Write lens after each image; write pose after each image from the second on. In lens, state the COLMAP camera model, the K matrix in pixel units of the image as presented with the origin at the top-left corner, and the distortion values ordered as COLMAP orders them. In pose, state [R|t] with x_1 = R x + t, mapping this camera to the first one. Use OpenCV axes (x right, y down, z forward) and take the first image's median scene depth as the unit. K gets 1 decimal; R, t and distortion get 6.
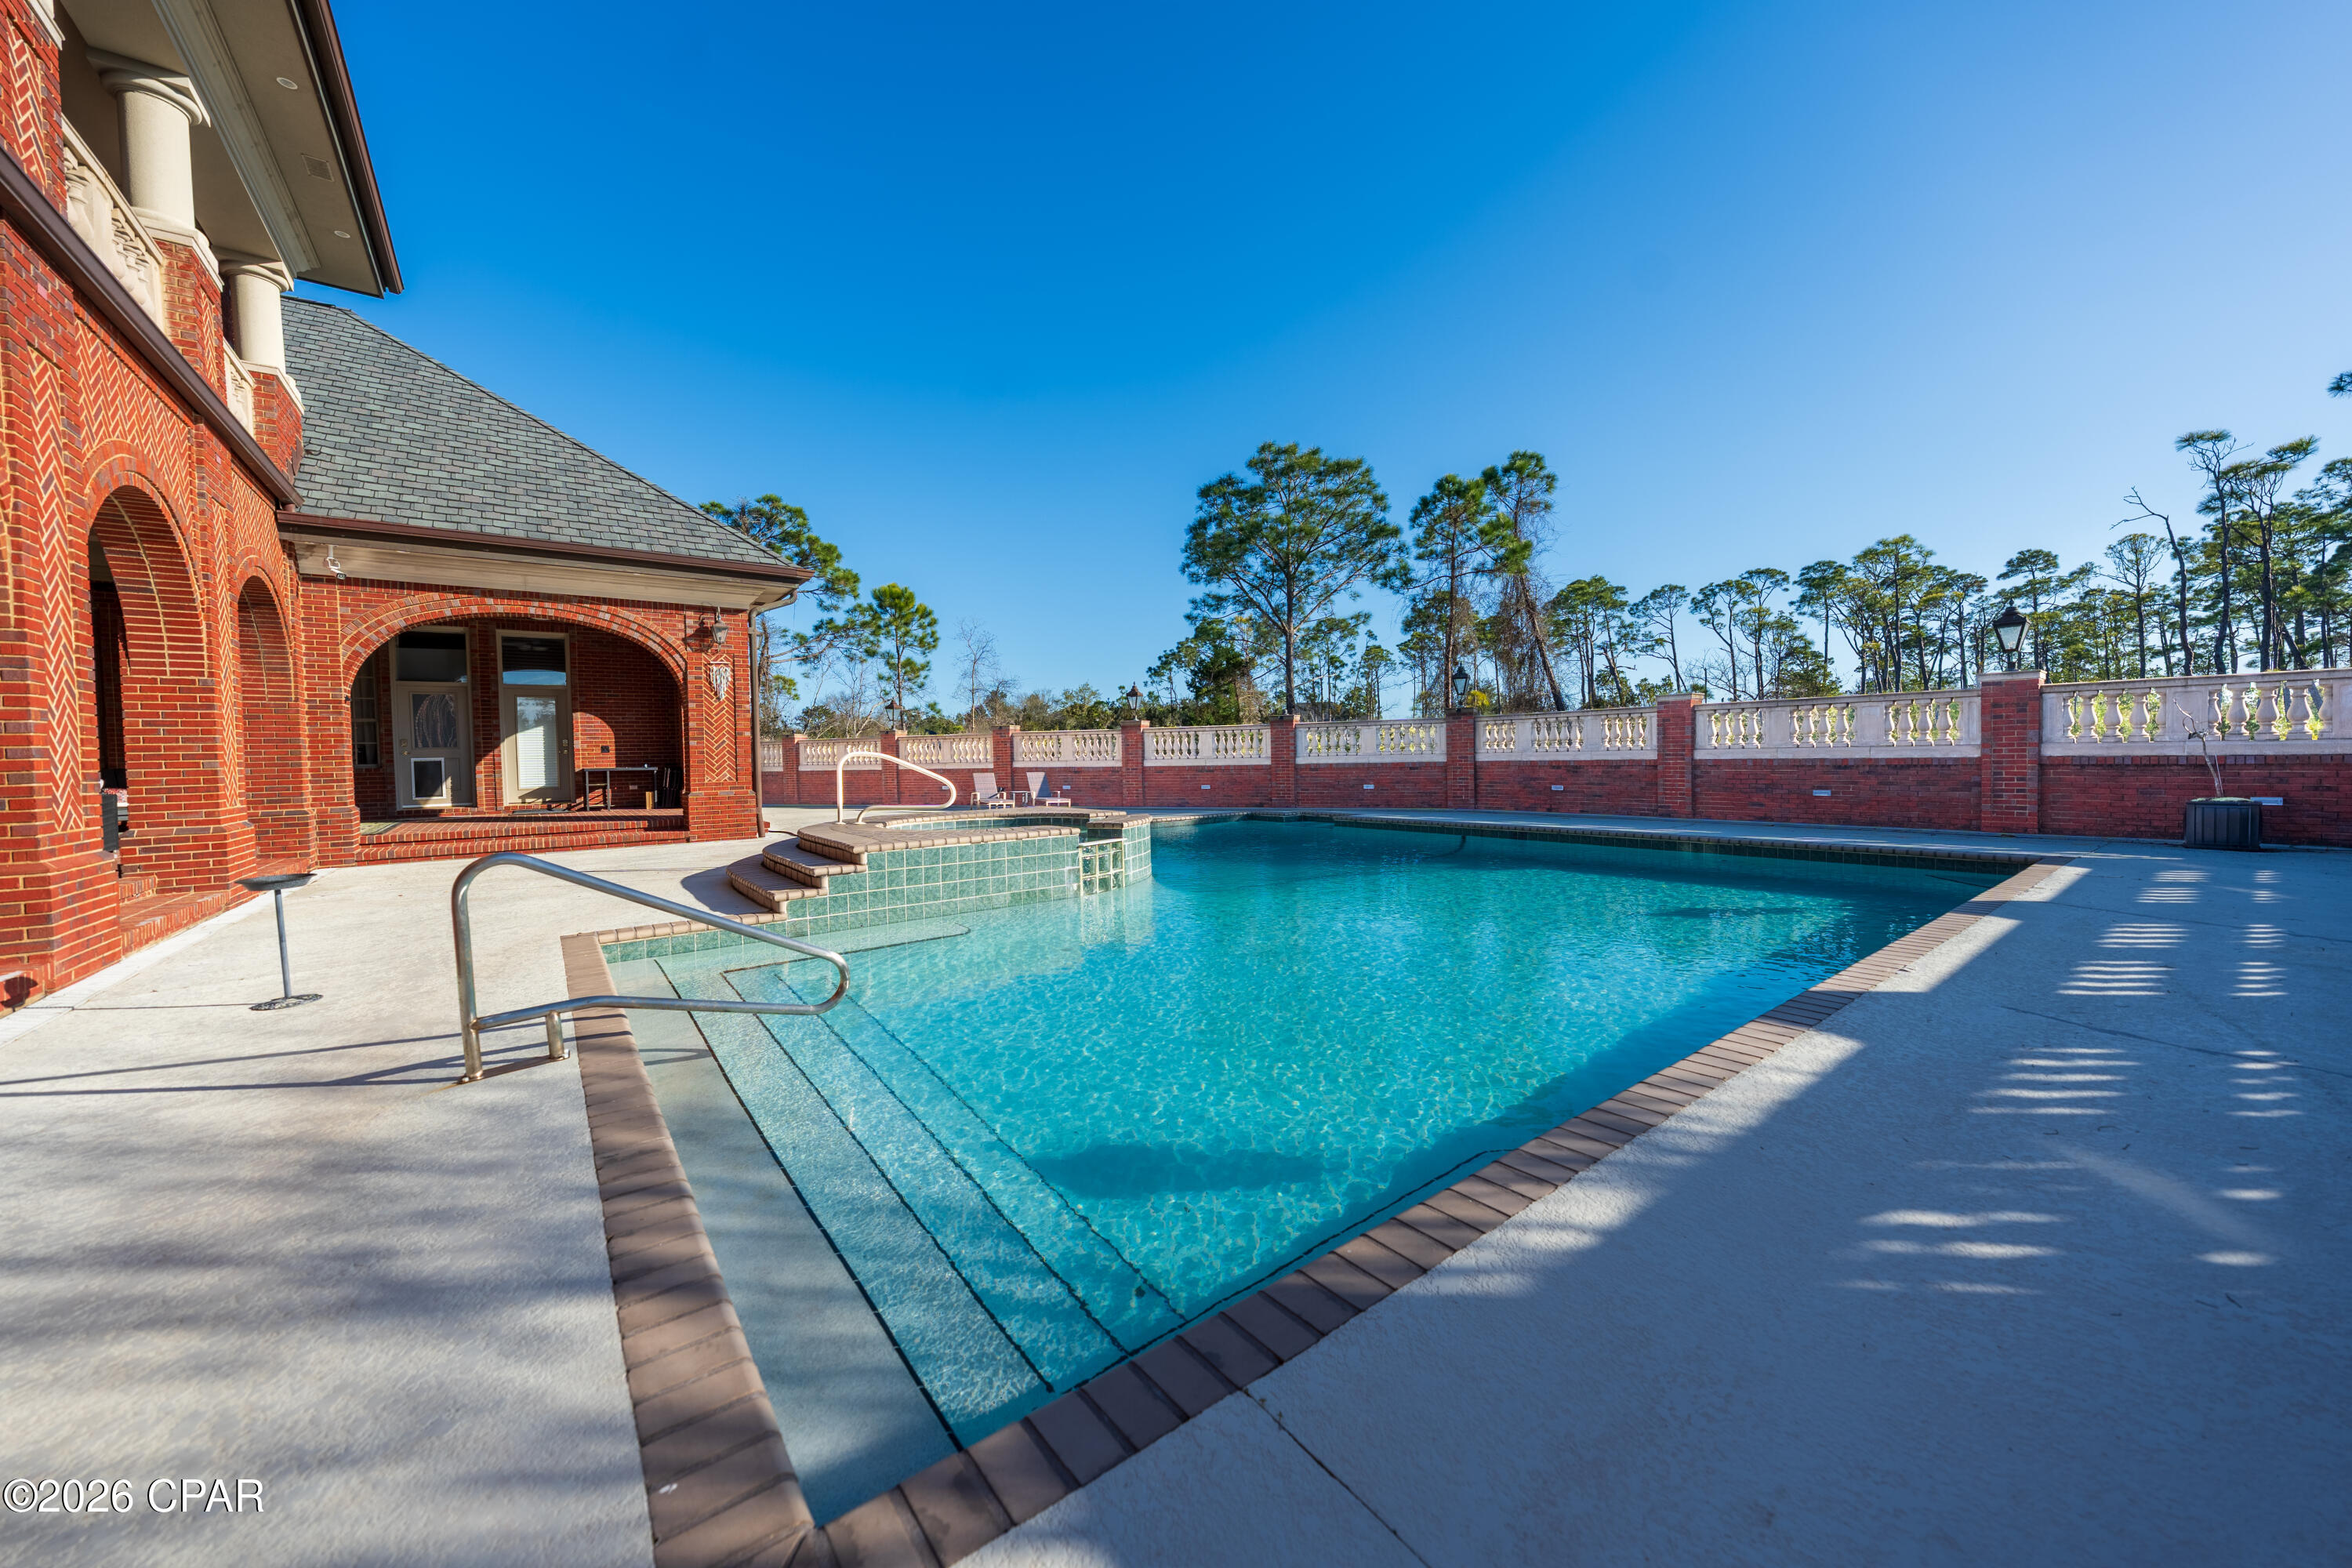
lens RADIAL K [[822.0, 0, 1176.0], [0, 822.0, 784.0], [0, 0, 1]] dist [-0.008546, 0.001618]
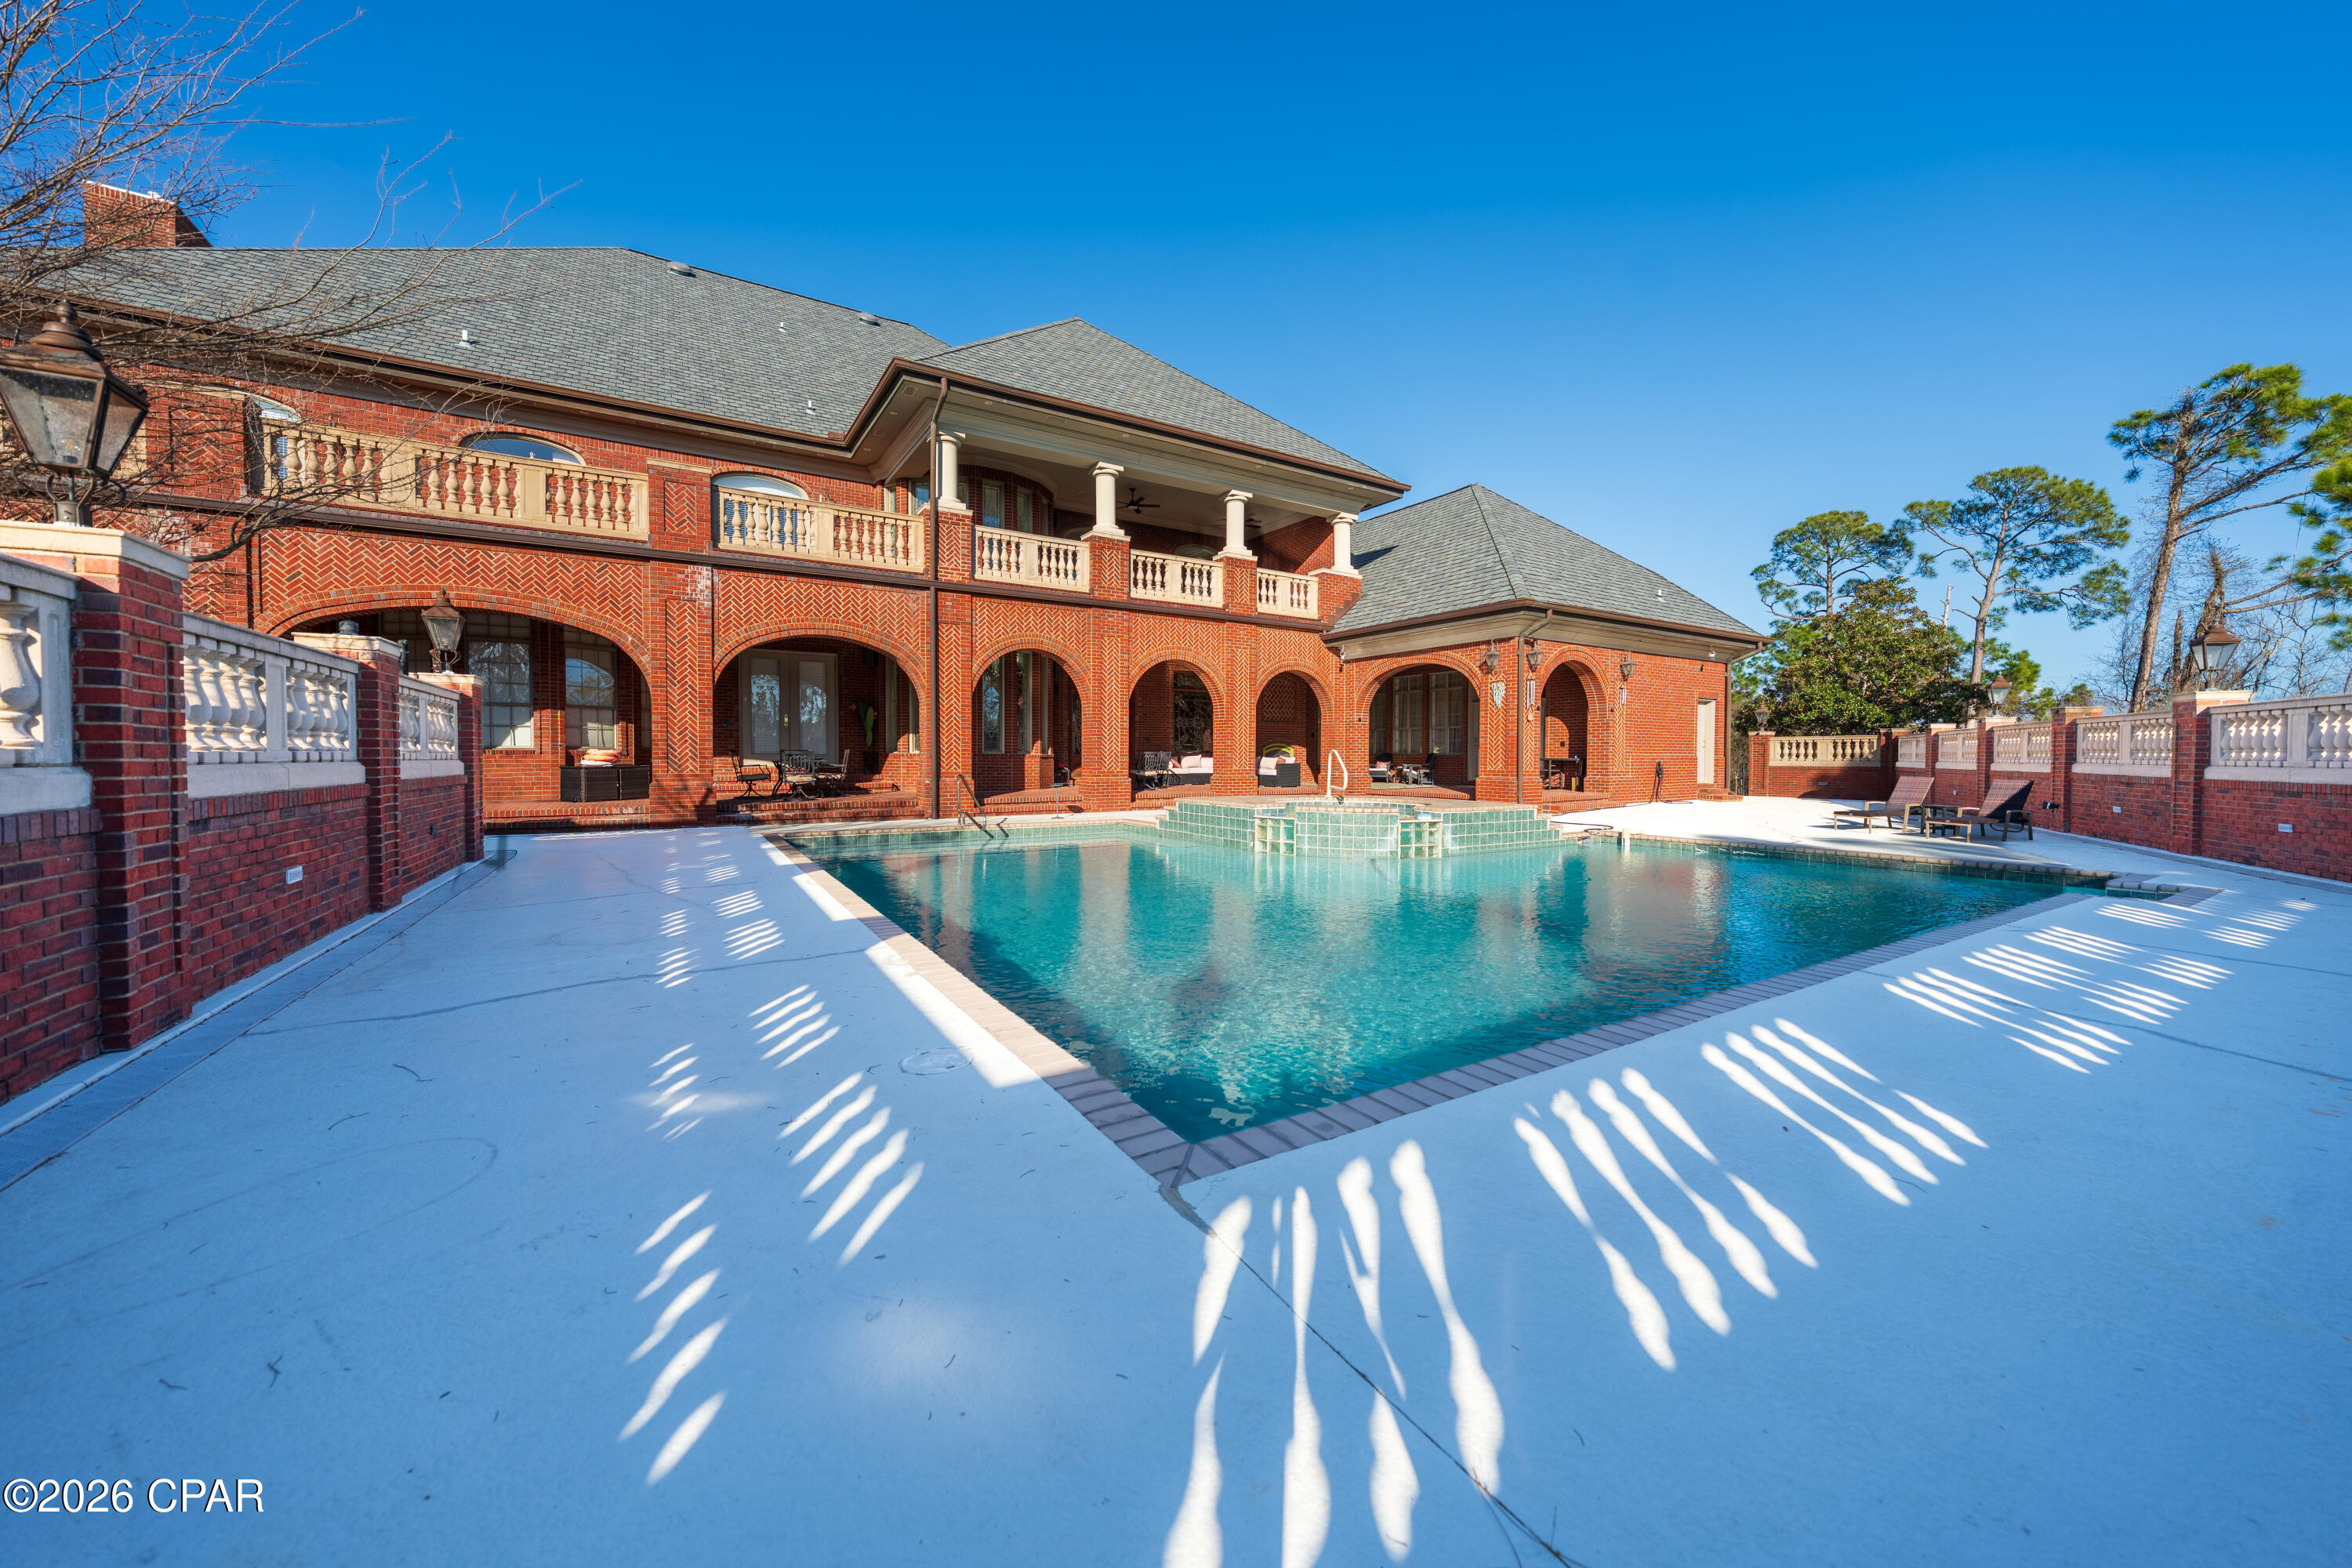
lens RADIAL K [[822.0, 0, 1176.0], [0, 822.0, 784.0], [0, 0, 1]] dist [-0.008546, 0.001618]
pose [[-0.105770, 0.050878, -0.993088, 0.856496], [-0.040760, 0.997629, 0.055452, -0.031917], [0.993555, 0.046344, -0.103446, 0.640506]]
